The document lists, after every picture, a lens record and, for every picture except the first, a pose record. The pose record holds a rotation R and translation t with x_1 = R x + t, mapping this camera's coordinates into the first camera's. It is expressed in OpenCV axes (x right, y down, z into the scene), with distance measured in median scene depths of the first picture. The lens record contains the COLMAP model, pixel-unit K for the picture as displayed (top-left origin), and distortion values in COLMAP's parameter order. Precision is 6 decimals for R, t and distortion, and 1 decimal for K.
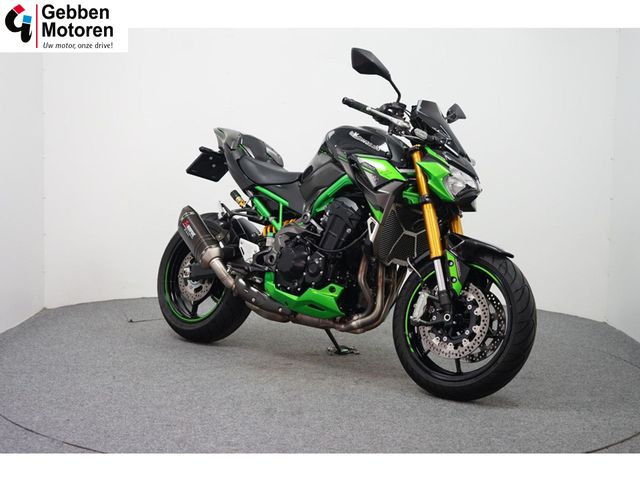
lens RADIAL K [[1015.8, 0, 319.8], [0, 1015.8, 237.9], [0, 0, 1]] dist [-0.023978, 0.000000]
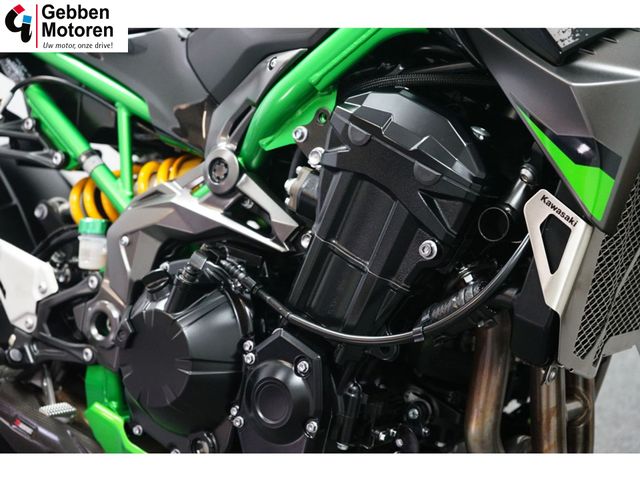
lens RADIAL K [[1077.8, 0, 322.1], [0, 1077.8, 235.9], [0, 0, 1]] dist [-0.027570, 0.000000]
pose [[0.991898, -0.078529, 0.099857, -0.017048], [0.059961, 0.982390, 0.176959, -0.050879], [-0.111995, -0.169538, 0.979139, 0.745772]]
